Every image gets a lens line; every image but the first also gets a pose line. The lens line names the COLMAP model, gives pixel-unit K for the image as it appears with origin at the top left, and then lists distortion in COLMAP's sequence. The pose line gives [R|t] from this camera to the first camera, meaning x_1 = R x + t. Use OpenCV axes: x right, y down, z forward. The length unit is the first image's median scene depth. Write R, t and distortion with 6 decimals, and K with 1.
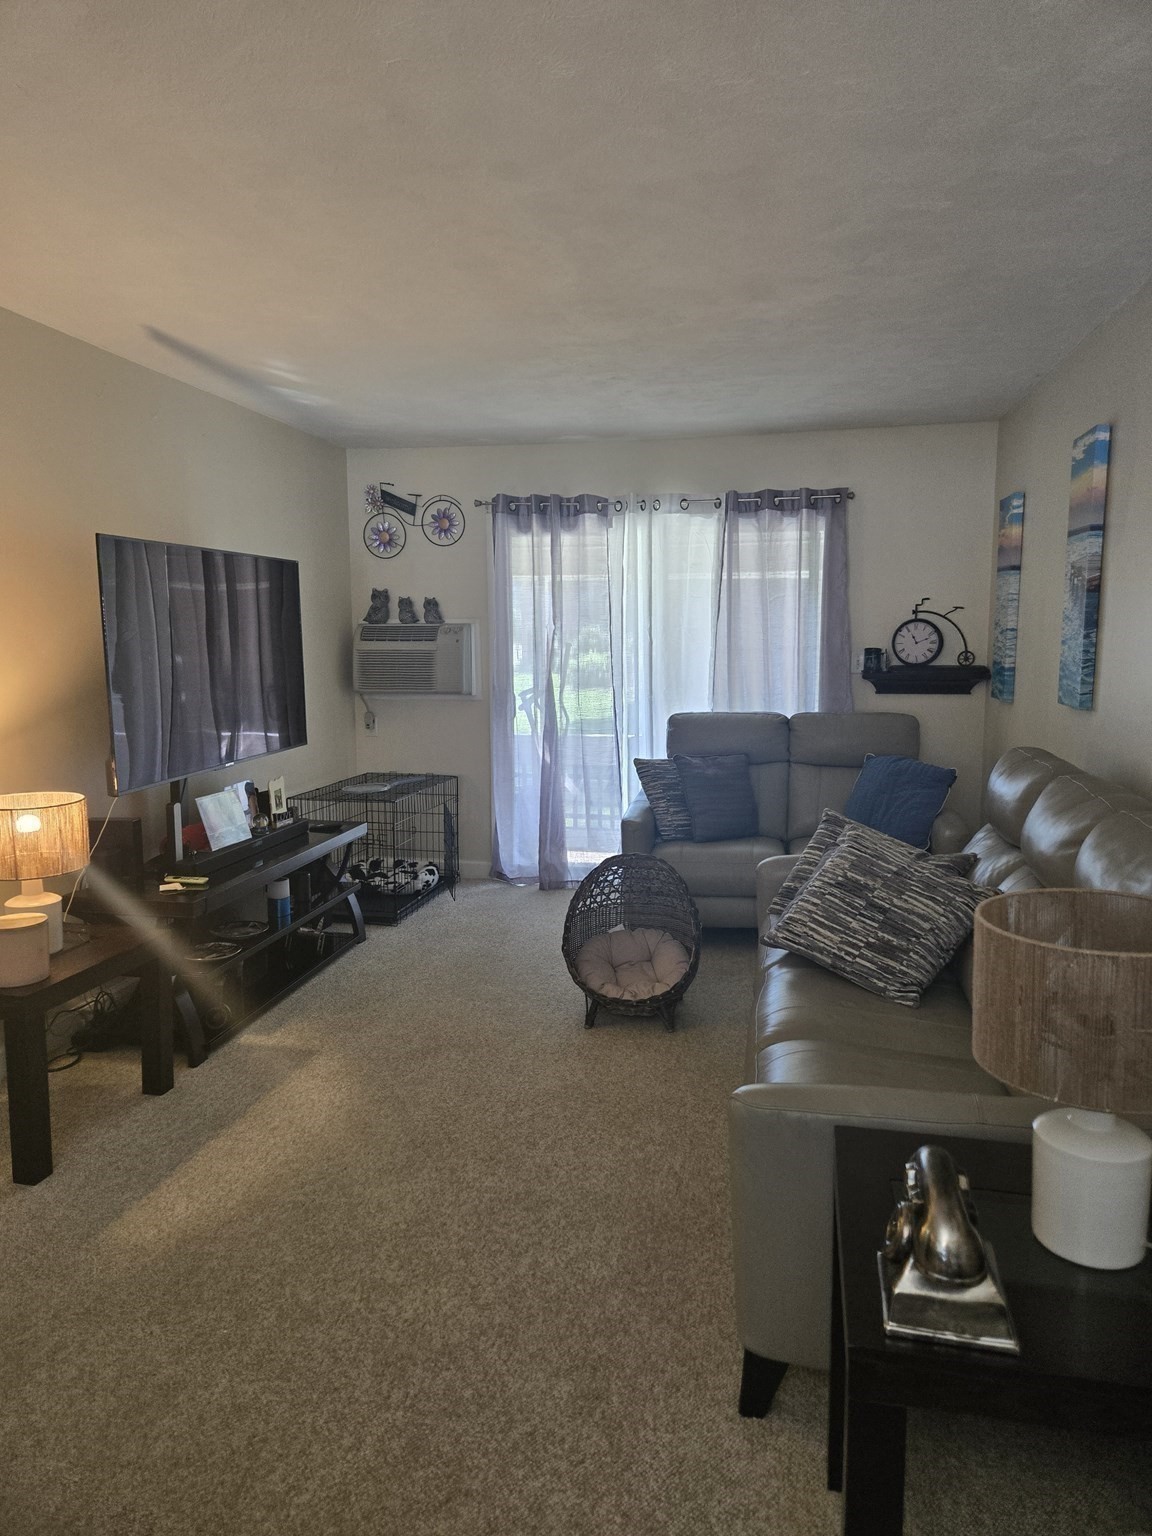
lens RADIAL K [[1032.1, 0, 575.0], [0, 1032.1, 757.3], [0, 0, 1]] dist [0.069081, -0.053458]
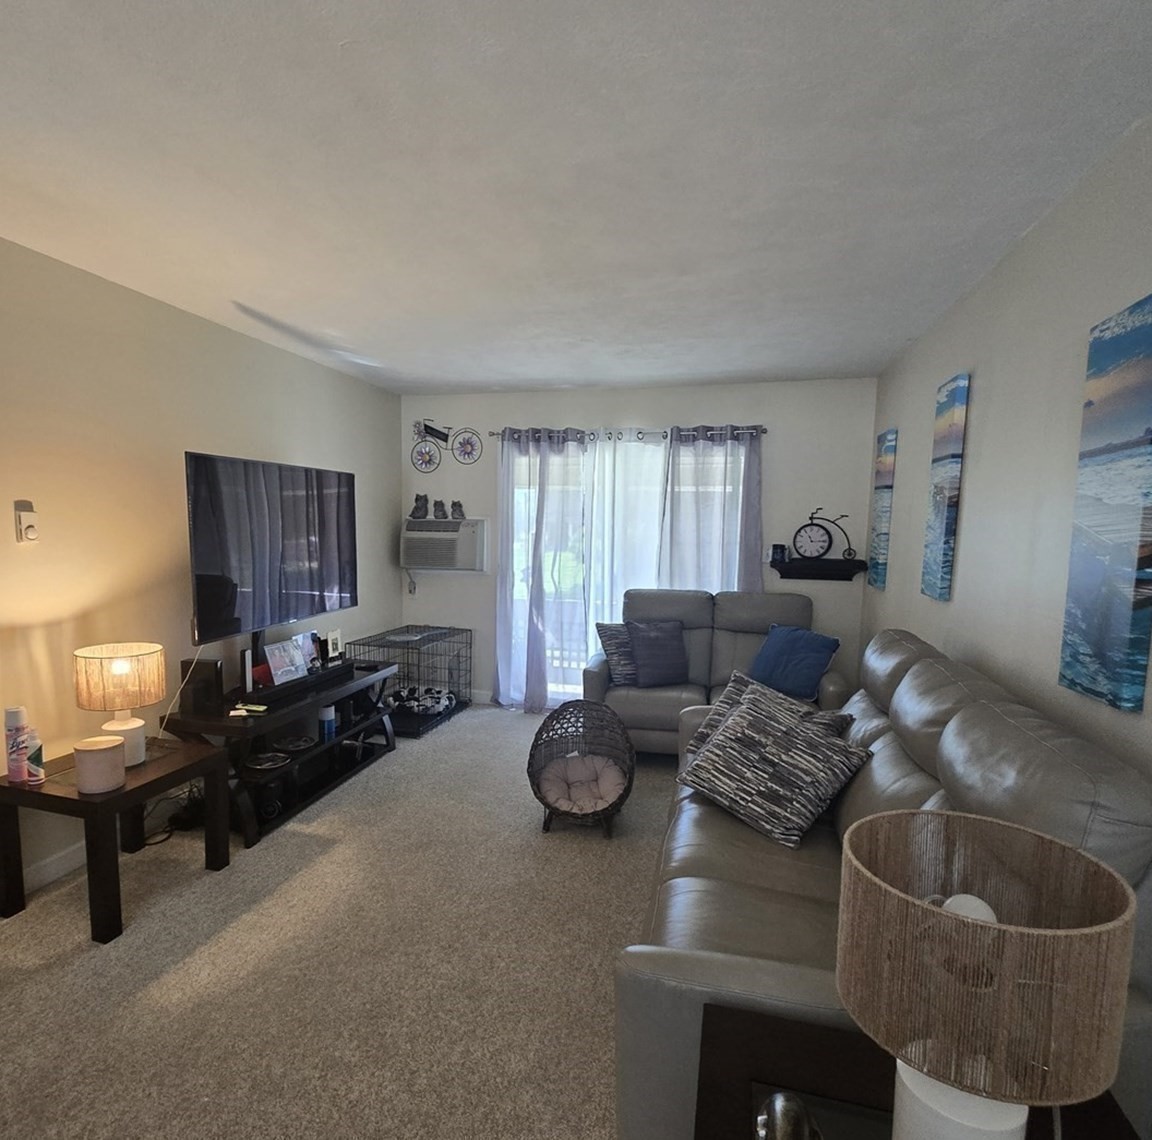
lens RADIAL K [[687.7, 0, 531.7], [0, 687.7, 605.8], [0, 0, 1]] dist [0.000957, -0.002970]
pose [[0.996909, 0.027510, -0.073589, 0.038444], [-0.027711, 0.999615, -0.001710, -0.016633], [0.073514, 0.003744, 0.997287, 0.096888]]
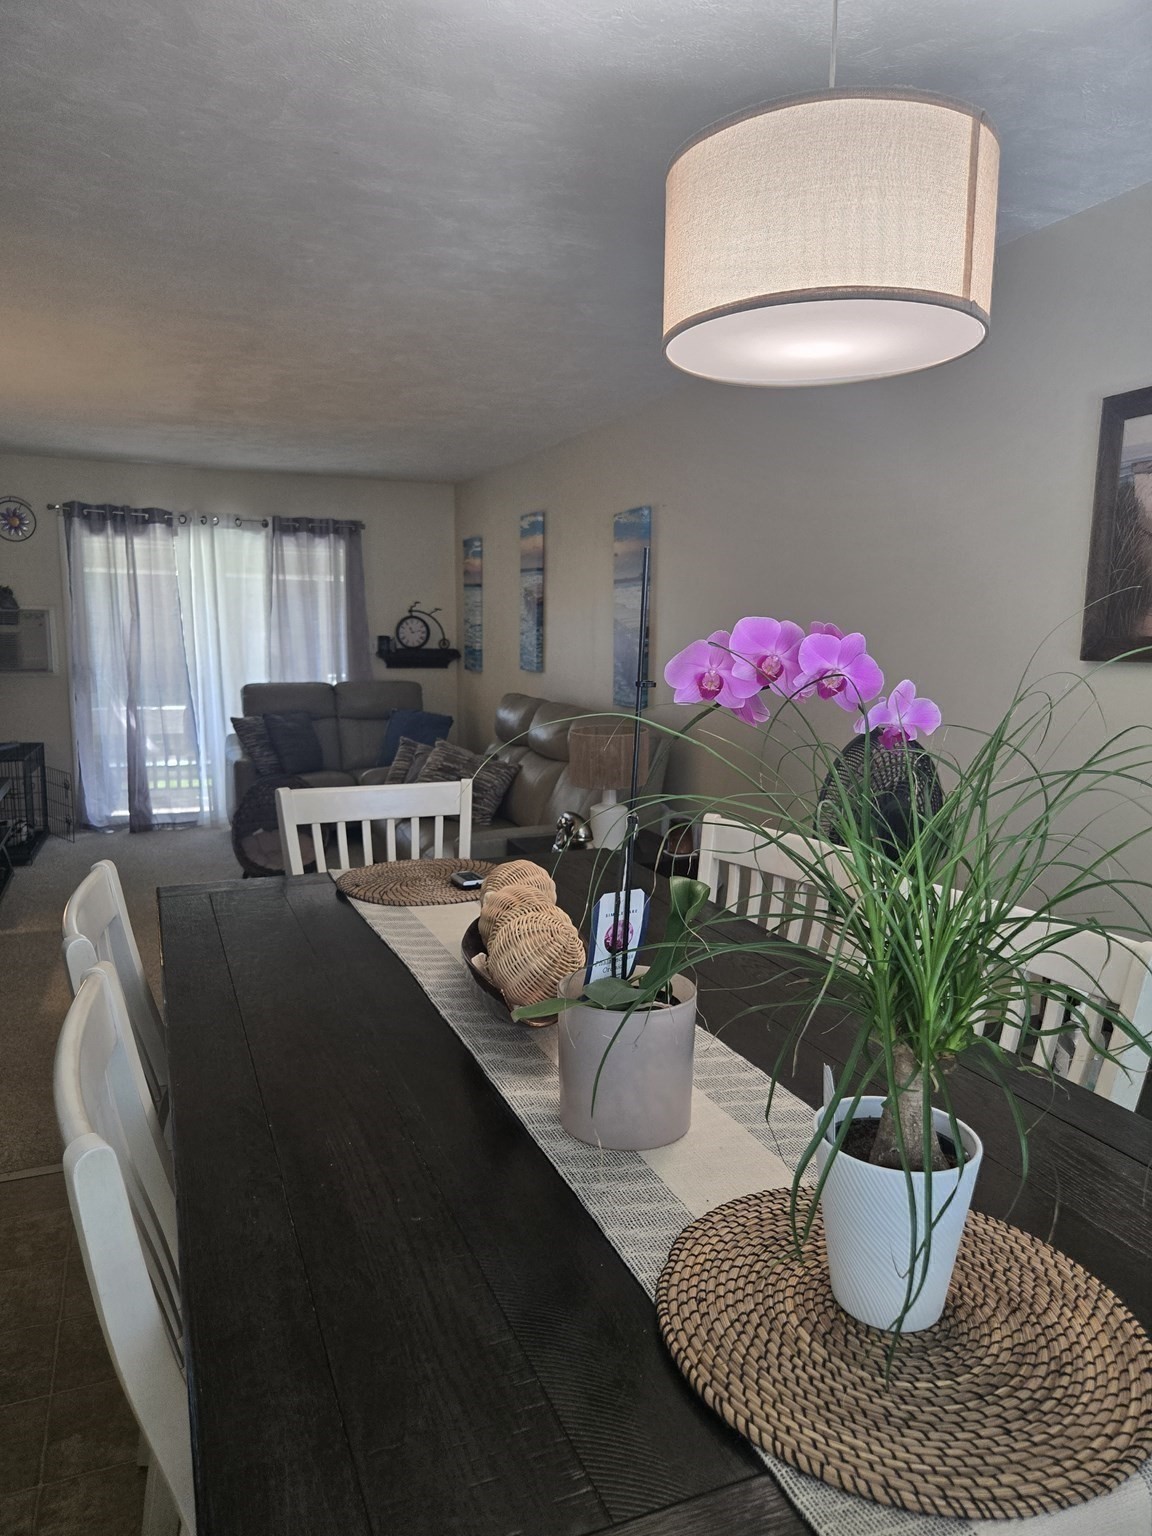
lens RADIAL K [[1032.1, 0, 576.5], [0, 1032.1, 784.7], [0, 0, 1]] dist [0.069081, -0.053458]
pose [[0.831333, -0.072430, 0.551035, -0.305900], [0.052427, 0.997271, 0.051990, 0.040243], [-0.553297, -0.014332, 0.832861, -0.348775]]
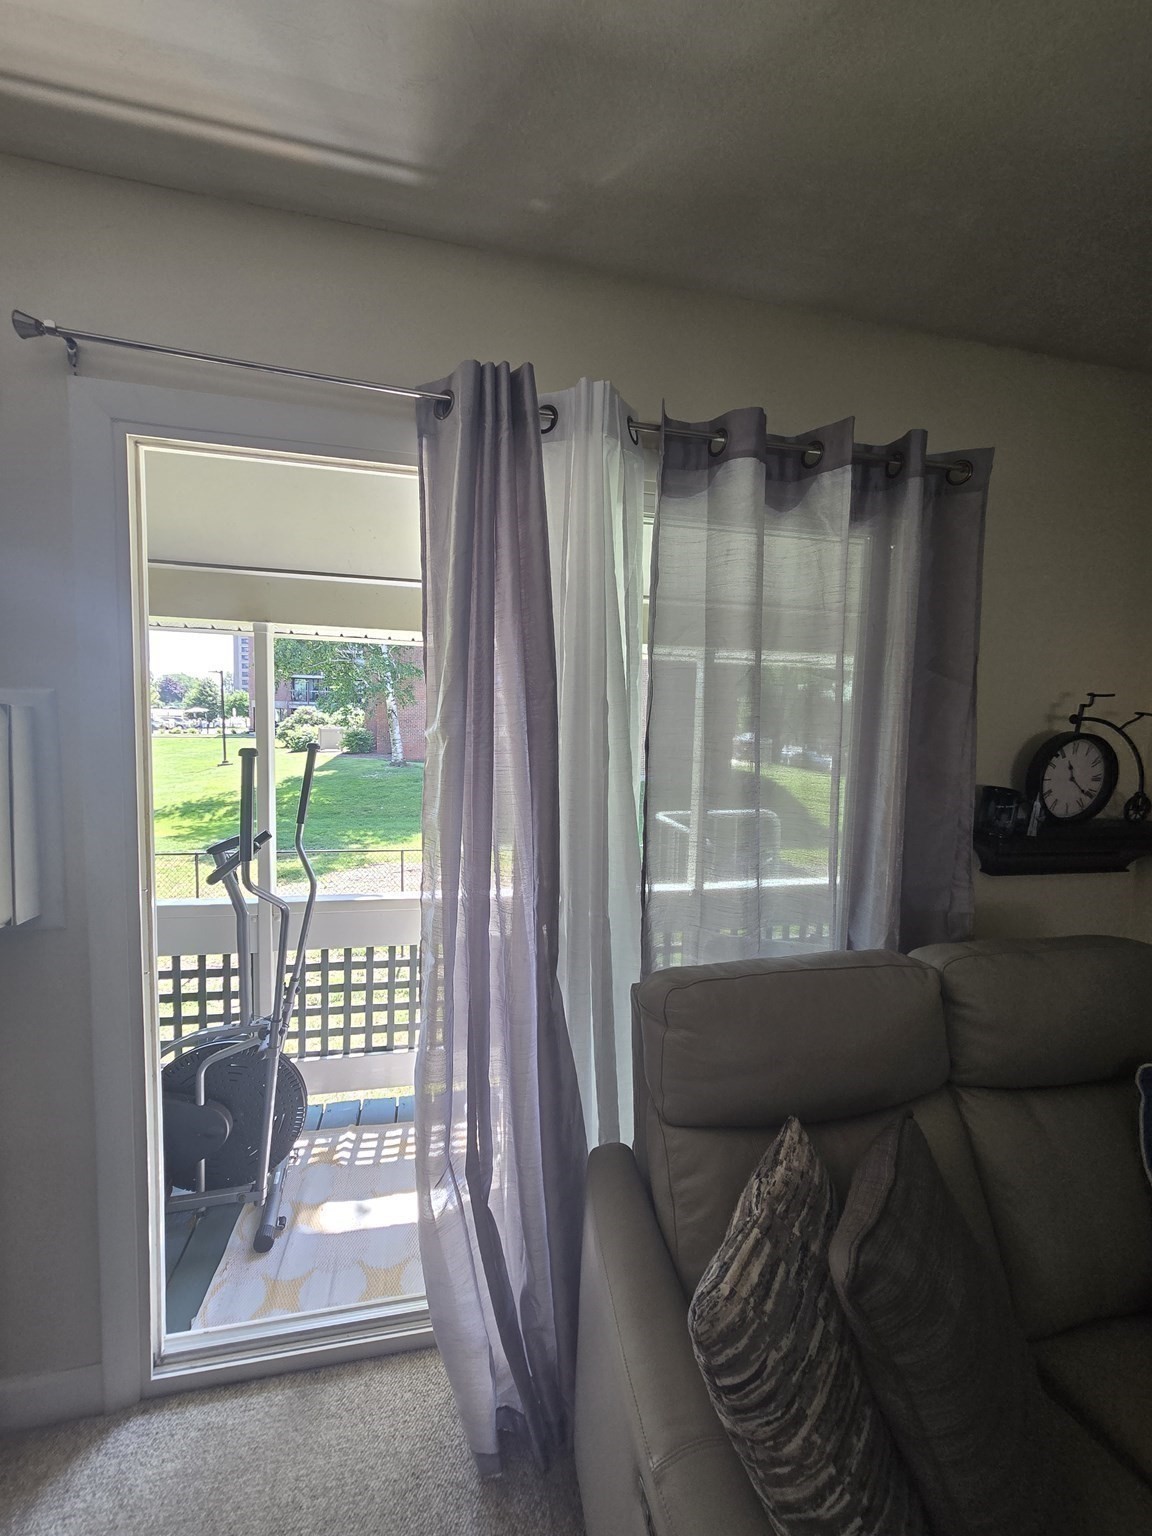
lens RADIAL K [[633.6, 0, 578.1], [0, 633.6, 771.5], [0, 0, 1]] dist [0.000280, -0.000169]
pose [[0.908987, -0.006547, 0.416772, -0.025243], [0.016631, 0.999650, -0.020570, -0.115911], [-0.416492, 0.025630, 0.908778, 0.849413]]
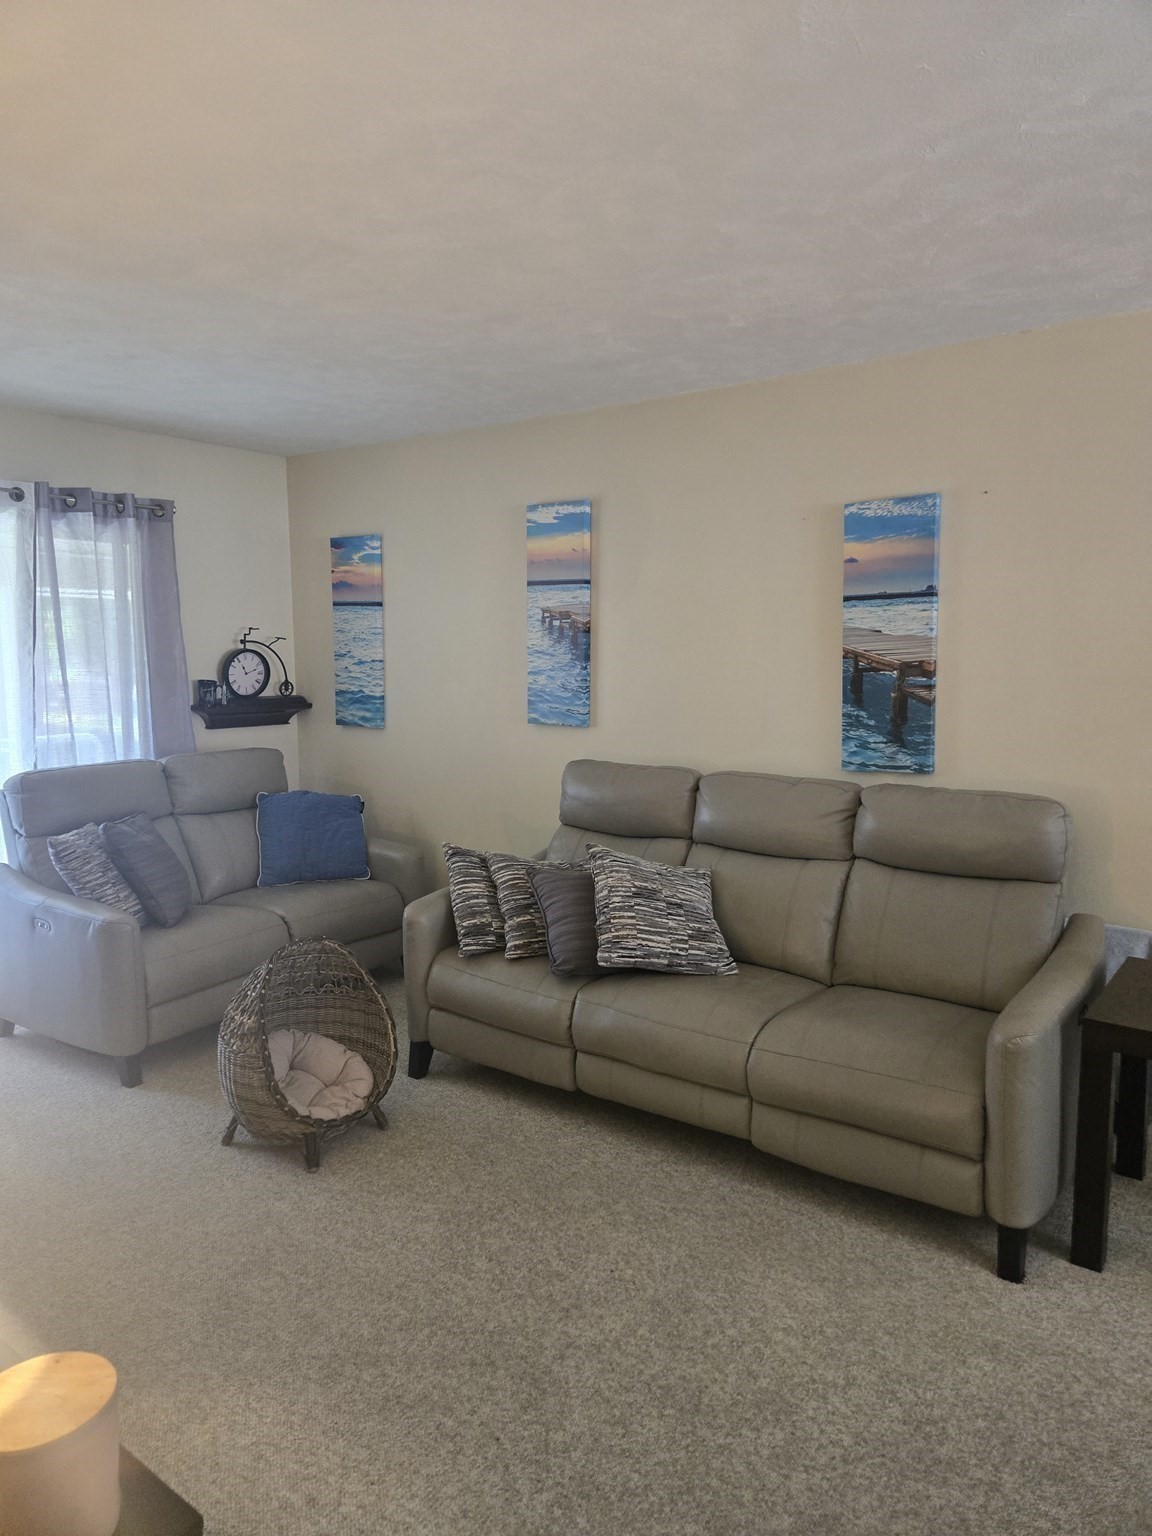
lens RADIAL K [[1032.1, 0, 583.5], [0, 1032.1, 755.7], [0, 0, 1]] dist [0.069081, -0.053458]
pose [[0.408480, -0.088117, 0.908504, -0.437203], [0.111386, 0.992703, 0.046203, -0.046823], [-0.905945, 0.082322, 0.415315, 0.340592]]
